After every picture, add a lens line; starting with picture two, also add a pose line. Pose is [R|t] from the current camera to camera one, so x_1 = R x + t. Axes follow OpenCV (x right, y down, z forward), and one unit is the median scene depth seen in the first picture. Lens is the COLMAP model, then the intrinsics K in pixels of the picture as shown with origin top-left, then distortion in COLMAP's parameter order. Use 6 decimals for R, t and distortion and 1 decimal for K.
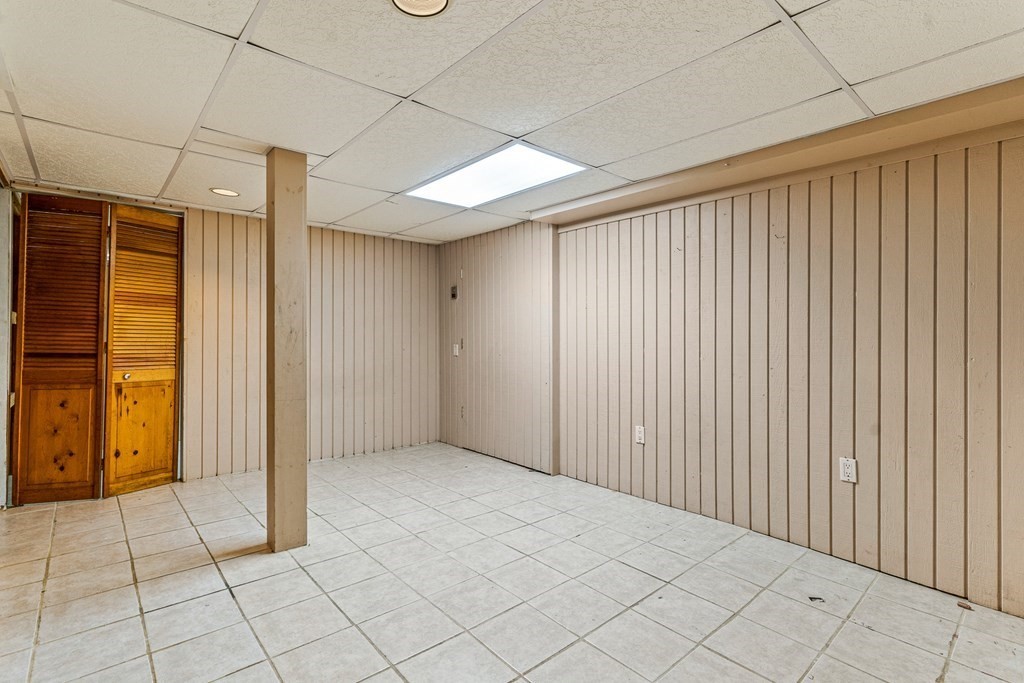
lens RADIAL K [[477.5, 0, 510.3], [0, 477.5, 337.1], [0, 0, 1]] dist [0.001591, 0.000280]
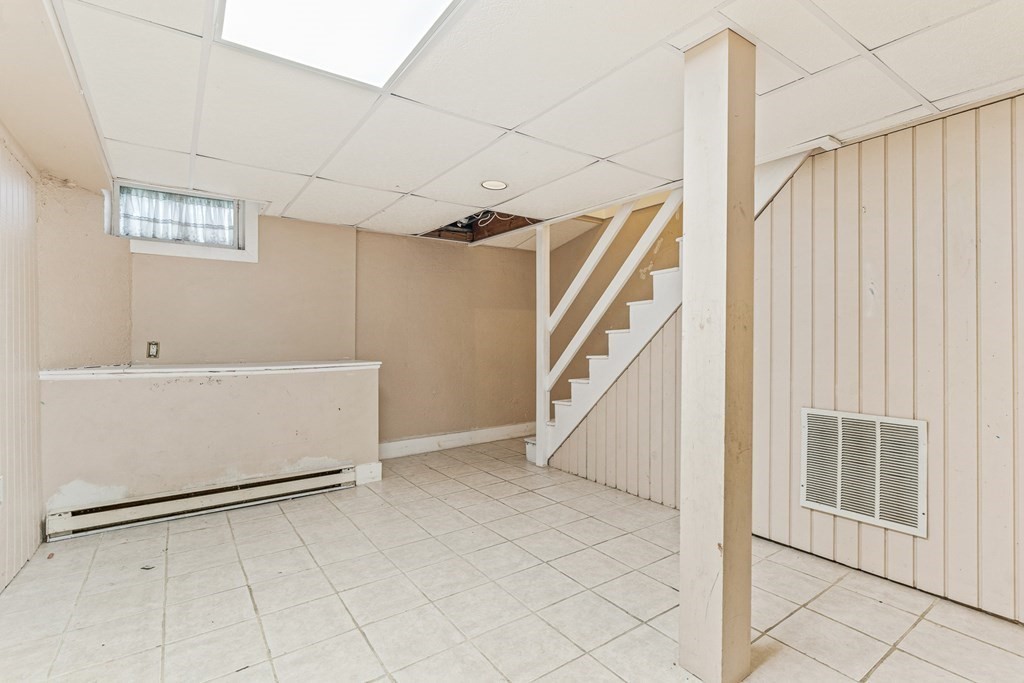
lens RADIAL K [[477.5, 0, 512.7], [0, 477.5, 337.5], [0, 0, 1]] dist [0.001591, 0.000280]
pose [[-0.993947, -0.007545, 0.109604, -0.326325], [-0.007488, 0.999972, 0.000928, -0.000747], [-0.109608, 0.000102, -0.993975, 1.987548]]
